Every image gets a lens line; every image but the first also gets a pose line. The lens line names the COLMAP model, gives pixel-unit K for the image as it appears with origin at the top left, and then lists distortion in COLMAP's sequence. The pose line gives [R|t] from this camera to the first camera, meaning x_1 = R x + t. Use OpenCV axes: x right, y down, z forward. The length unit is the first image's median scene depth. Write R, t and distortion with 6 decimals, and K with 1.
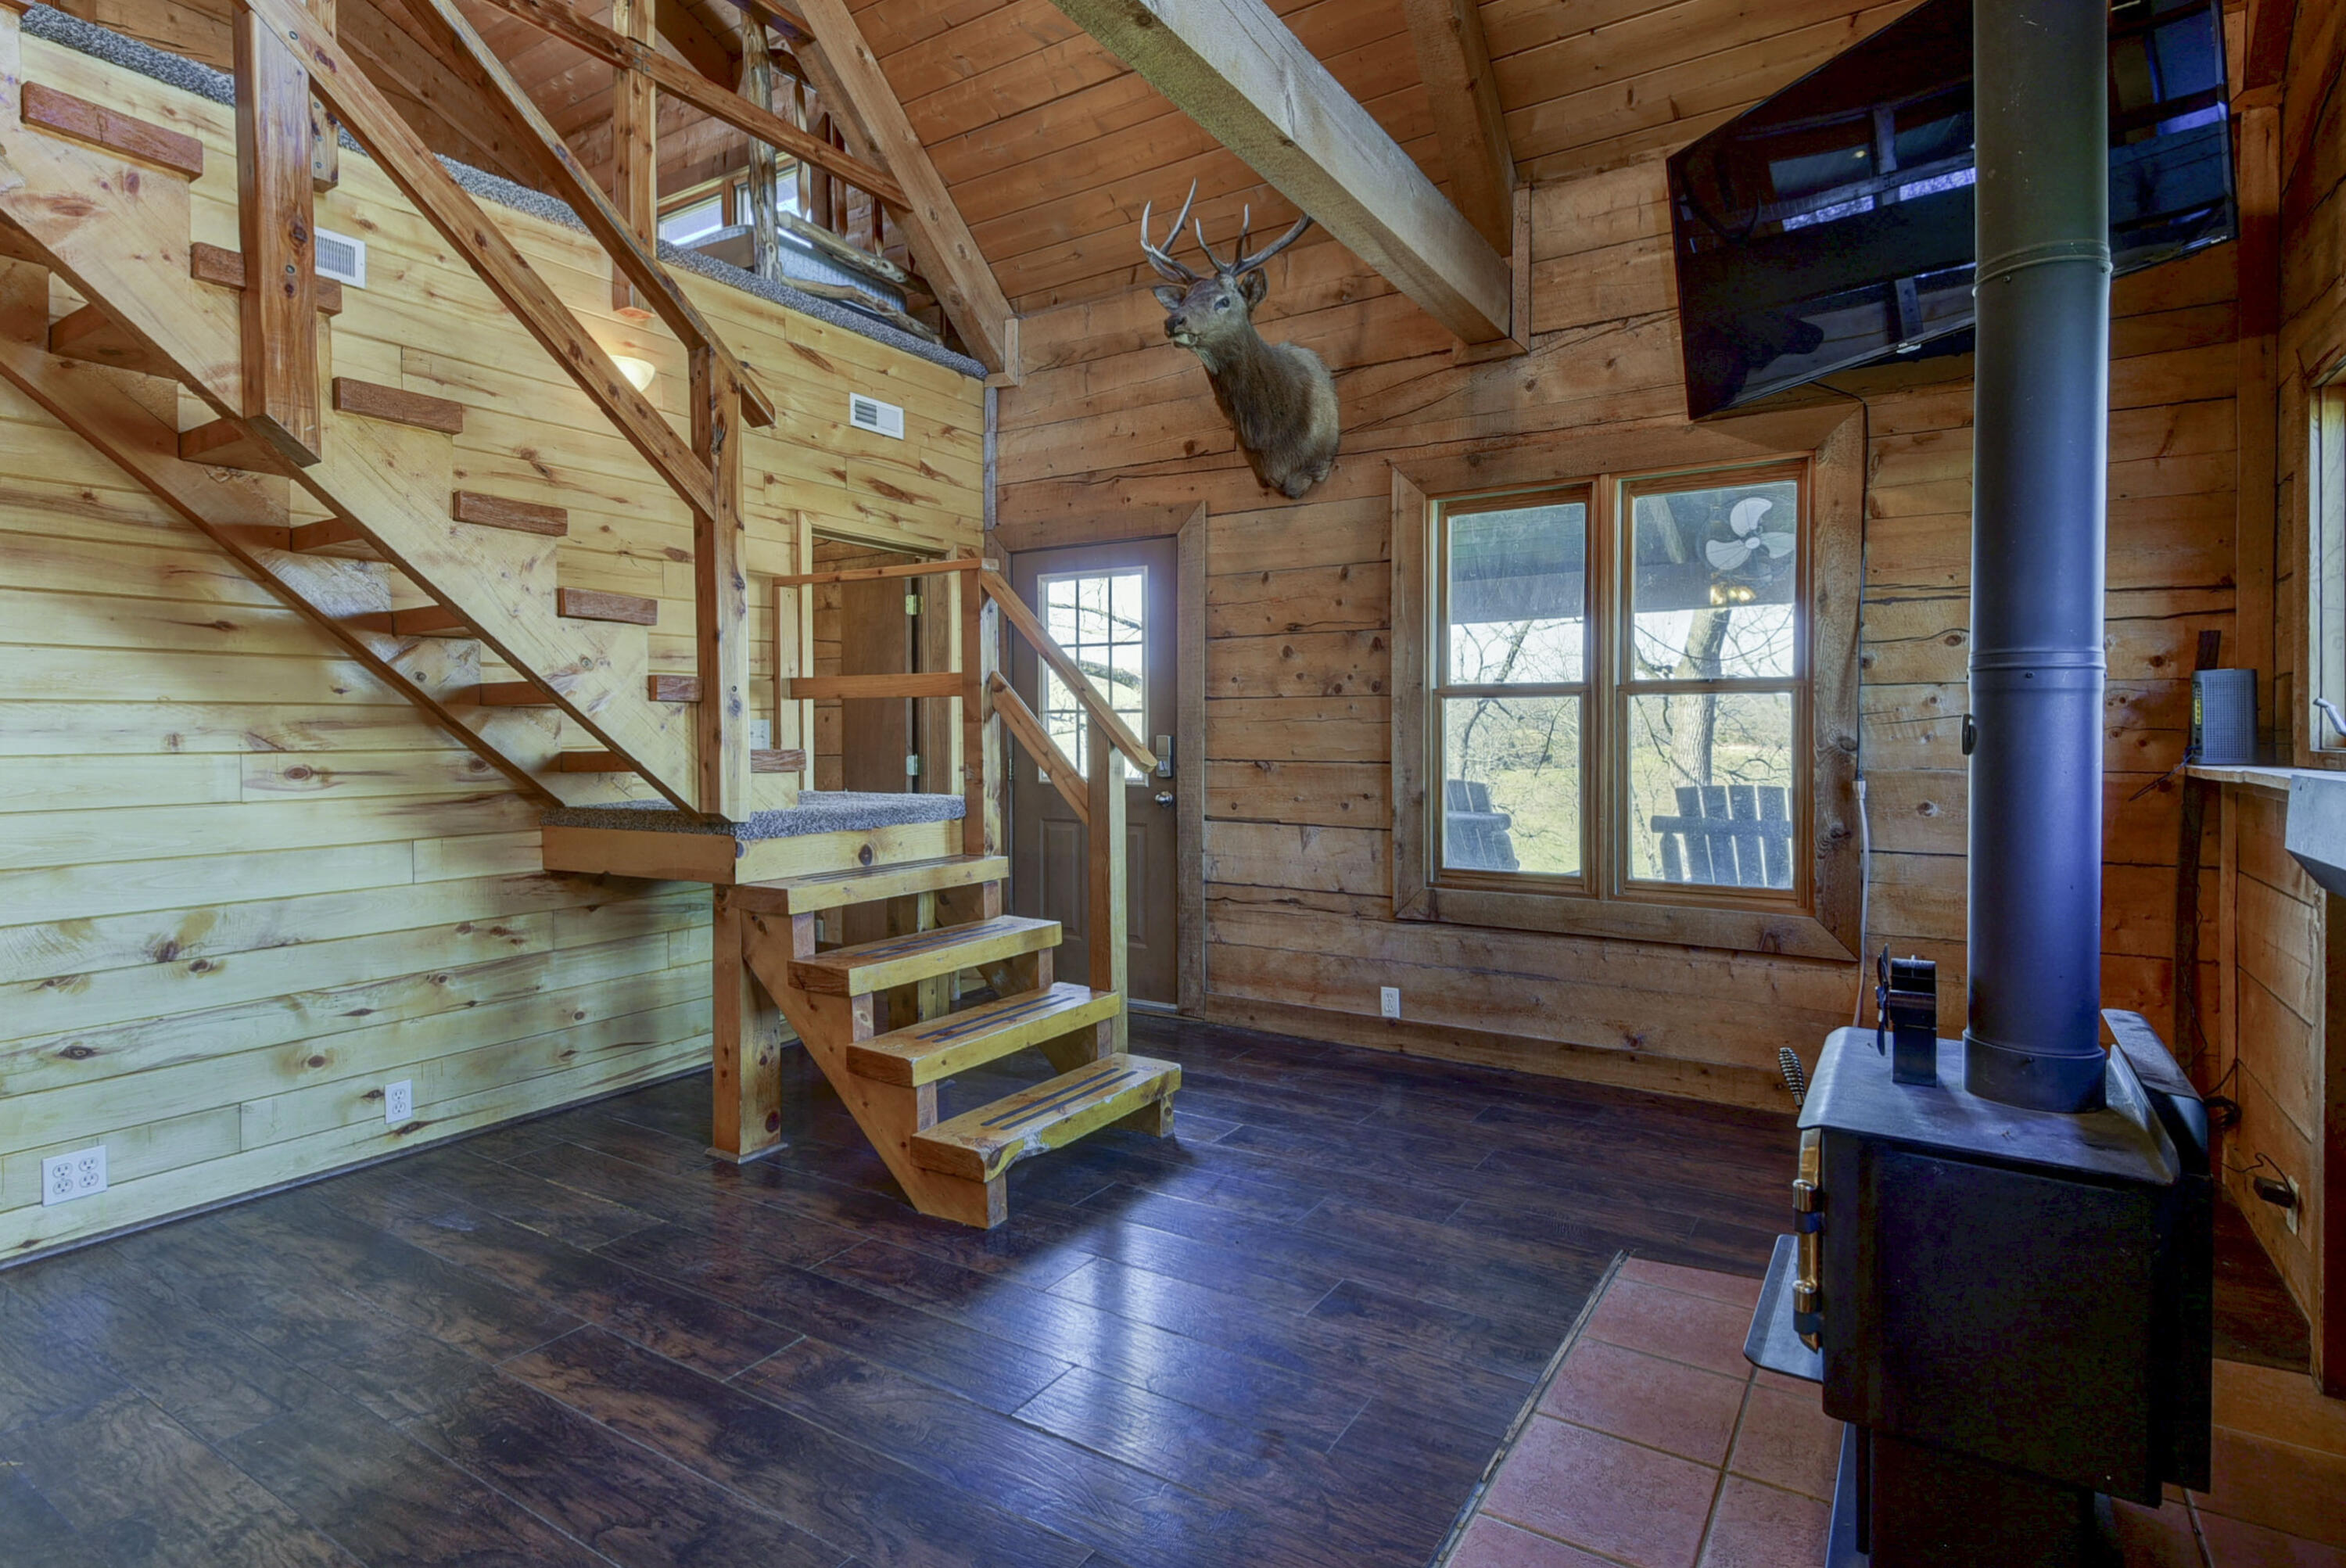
lens RADIAL K [[1157.0, 0, 1171.1], [0, 1157.0, 775.8], [0, 0, 1]] dist [-0.003394, -0.002936]
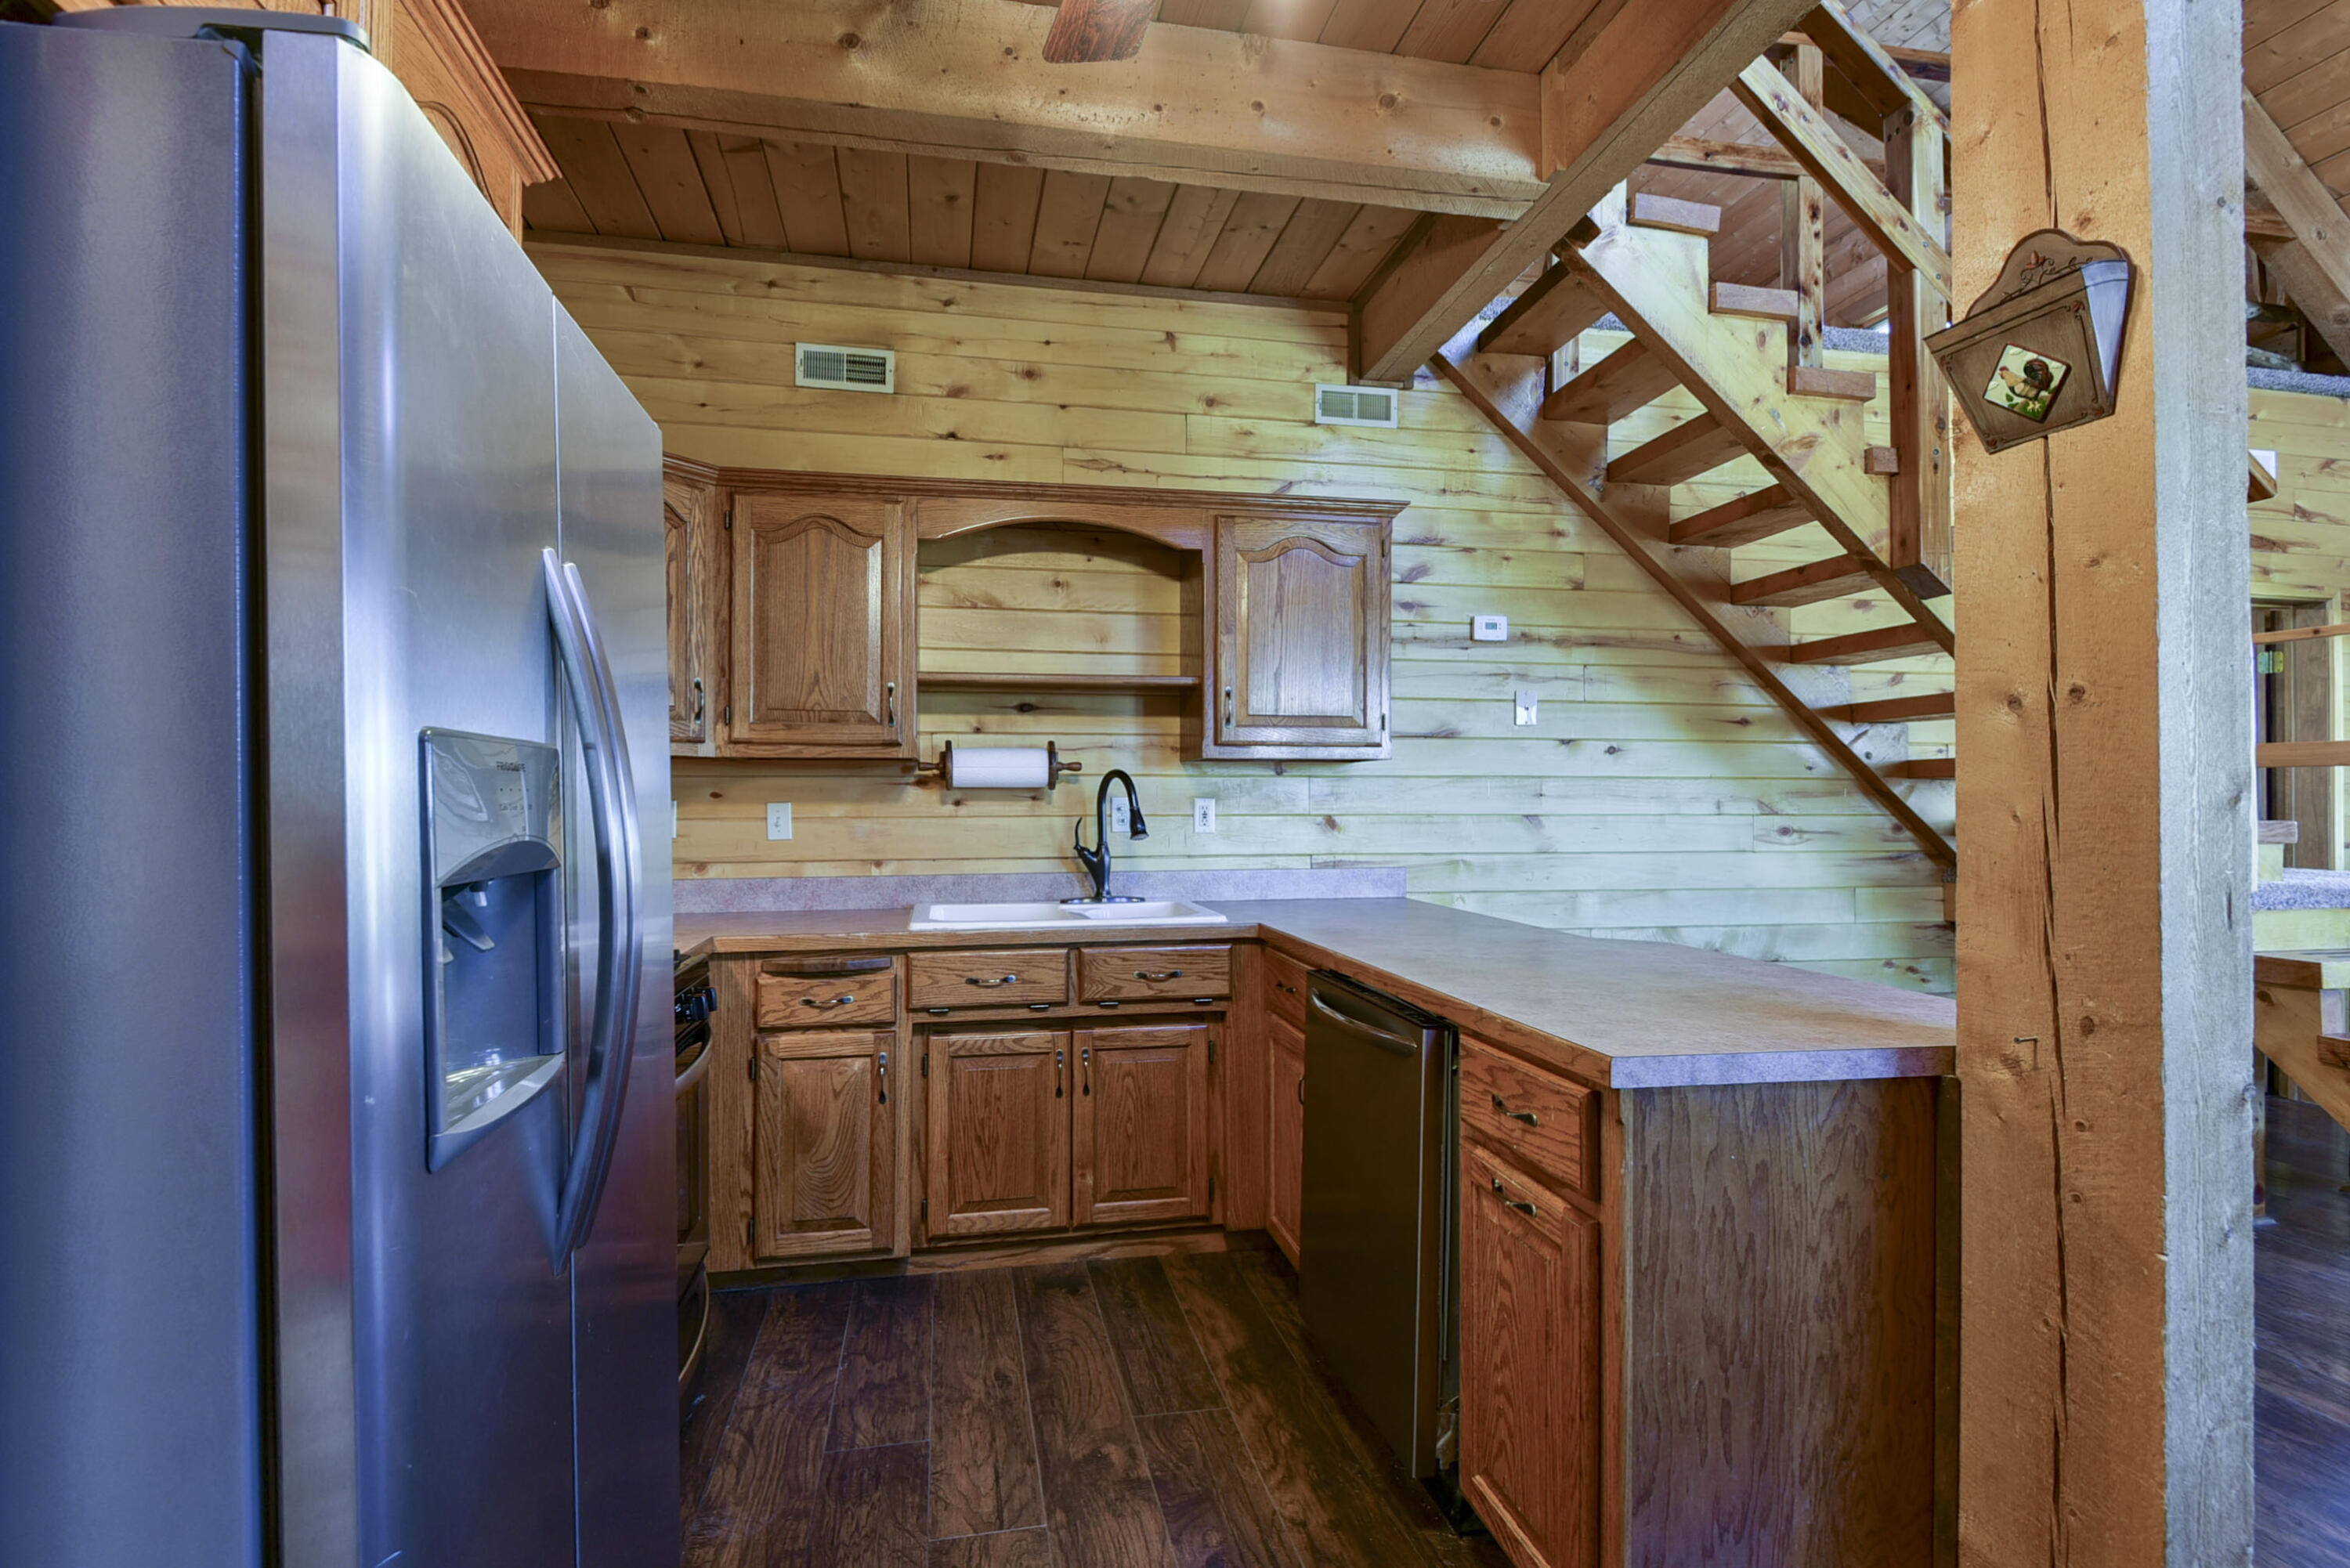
lens RADIAL K [[1069.3, 0, 1175.6], [0, 1069.3, 790.4], [0, 0, 1]] dist [0.001777, -0.004486]
pose [[0.681981, 0.001805, -0.731368, -0.335932], [-0.033995, 0.998994, -0.029233, 0.010624], [0.730579, 0.044799, 0.681357, -0.331868]]
